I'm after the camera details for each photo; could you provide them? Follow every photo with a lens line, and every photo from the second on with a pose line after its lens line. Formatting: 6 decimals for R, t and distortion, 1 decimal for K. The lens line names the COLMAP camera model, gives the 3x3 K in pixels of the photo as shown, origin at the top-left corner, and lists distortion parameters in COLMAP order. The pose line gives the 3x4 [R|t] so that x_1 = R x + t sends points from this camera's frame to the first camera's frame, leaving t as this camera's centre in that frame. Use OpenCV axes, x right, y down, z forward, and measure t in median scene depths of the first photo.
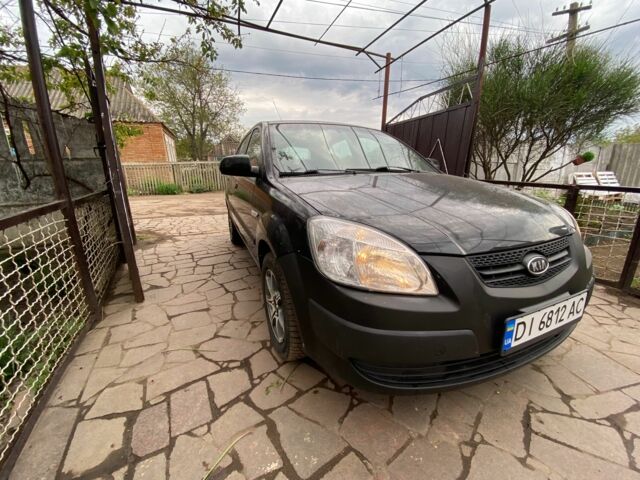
lens RADIAL K [[263.4, 0, 320.0], [0, 263.4, 240.0], [0, 0, 1]] dist [0.000184, -0.011068]
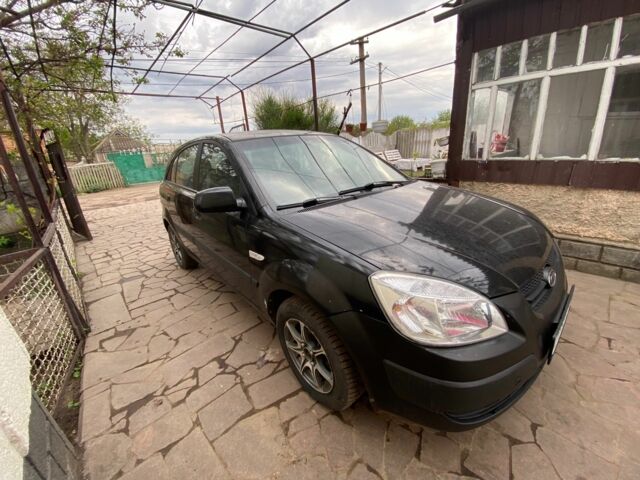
lens RADIAL K [[263.4, 0, 320.0], [0, 263.4, 240.0], [0, 0, 1]] dist [0.000184, -0.011068]
pose [[0.952163, -0.158502, 0.261272, 0.164886], [0.140065, 0.986236, 0.087862, 0.078669], [-0.271602, -0.047064, 0.961258, -0.466355]]
